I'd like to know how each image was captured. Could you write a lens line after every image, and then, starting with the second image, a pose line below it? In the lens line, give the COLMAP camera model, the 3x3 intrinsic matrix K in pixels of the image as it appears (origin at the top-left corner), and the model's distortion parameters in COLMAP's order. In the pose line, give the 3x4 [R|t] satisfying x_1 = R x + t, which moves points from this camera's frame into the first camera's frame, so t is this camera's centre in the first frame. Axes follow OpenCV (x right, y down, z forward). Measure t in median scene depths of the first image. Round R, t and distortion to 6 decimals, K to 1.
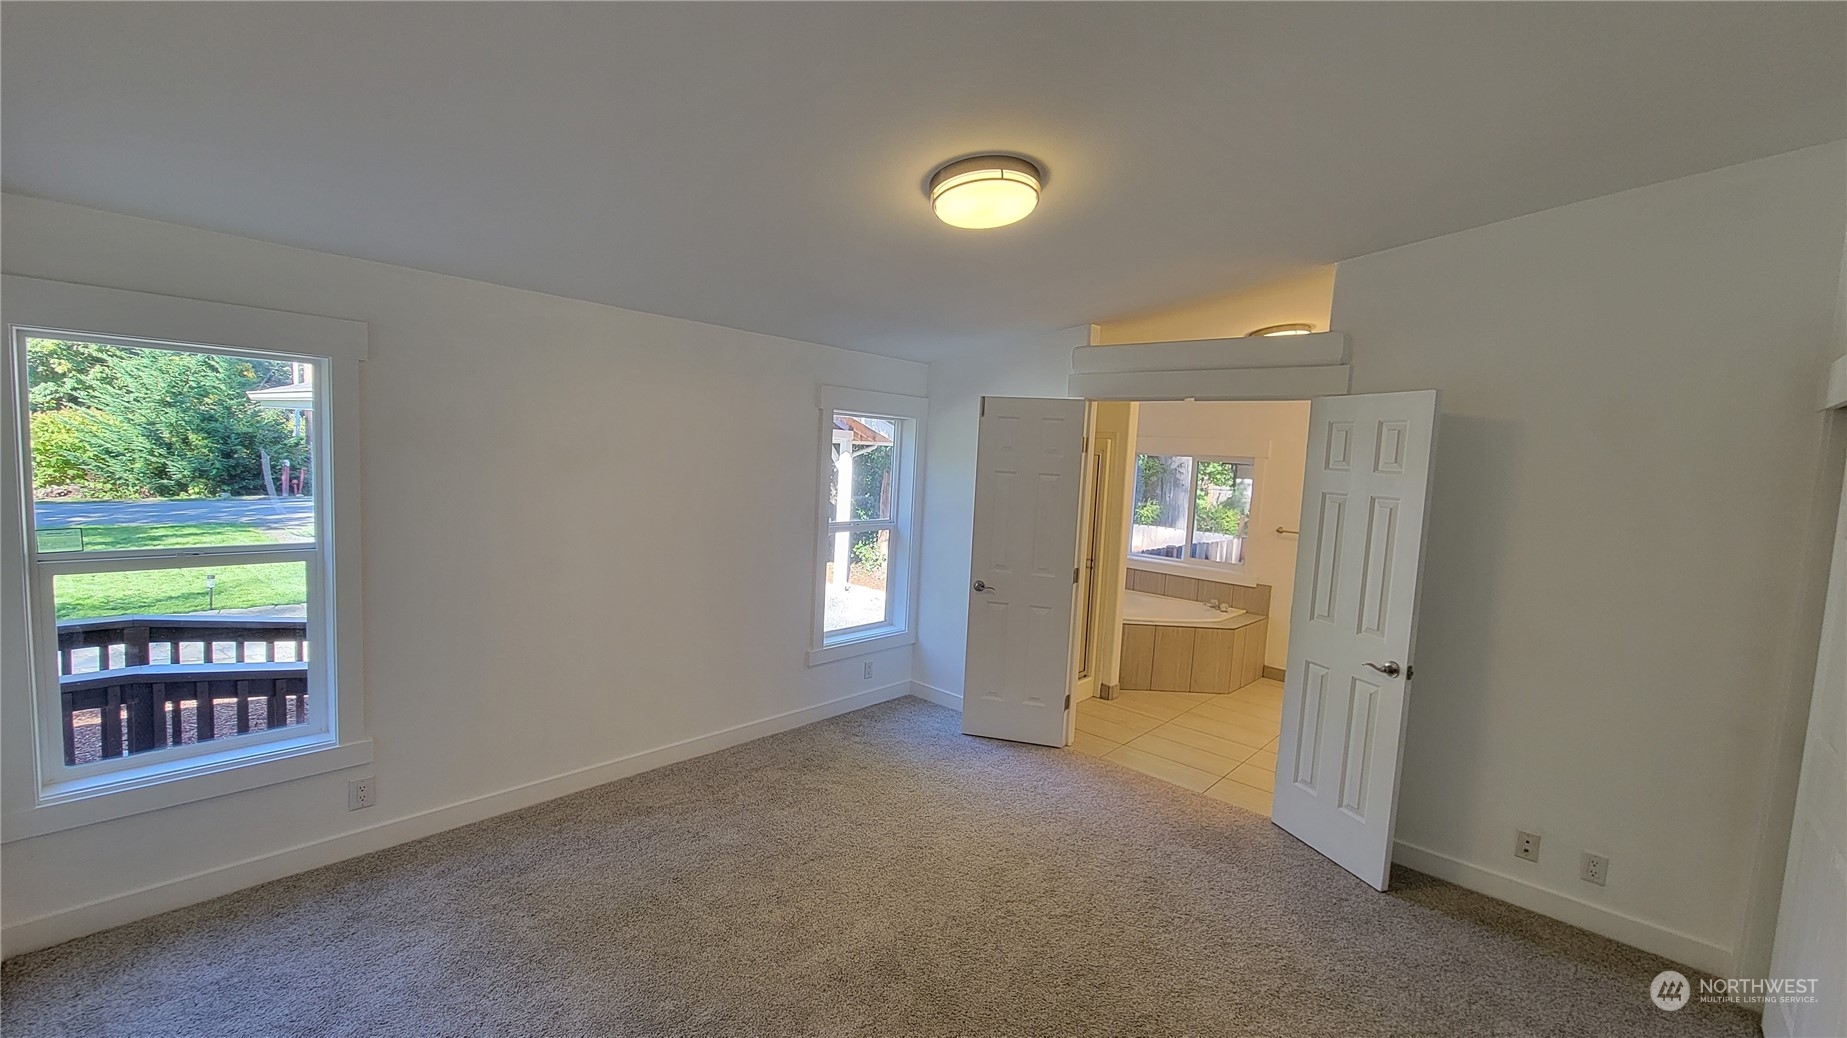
lens RADIAL K [[751.9, 0, 923.5], [0, 751.9, 519.0], [0, 0, 1]] dist [-0.000726, -0.000266]
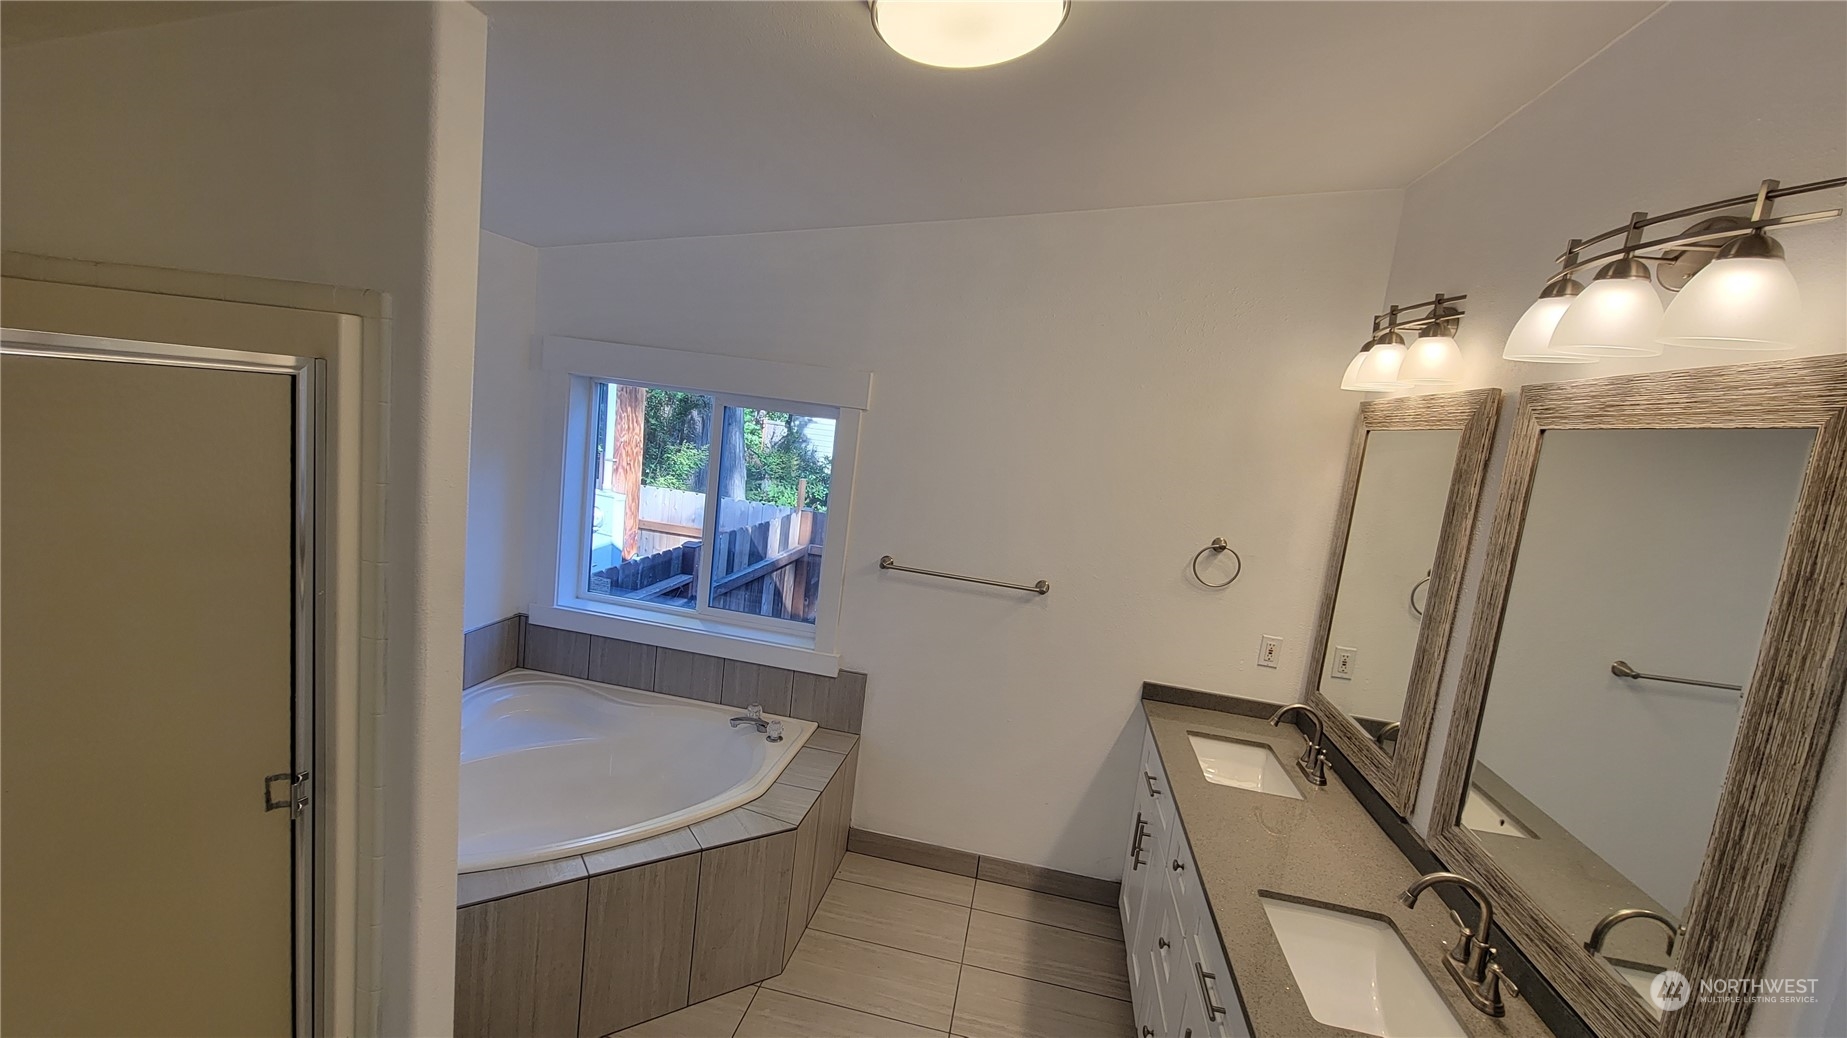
lens RADIAL K [[751.9, 0, 923.5], [0, 751.9, 519.0], [0, 0, 1]] dist [-0.000726, -0.000266]
pose [[0.842463, -0.027666, 0.538043, 0.233666], [-0.024575, 0.995668, 0.089676, -0.054469], [-0.538193, -0.088771, 0.838133, 0.579329]]
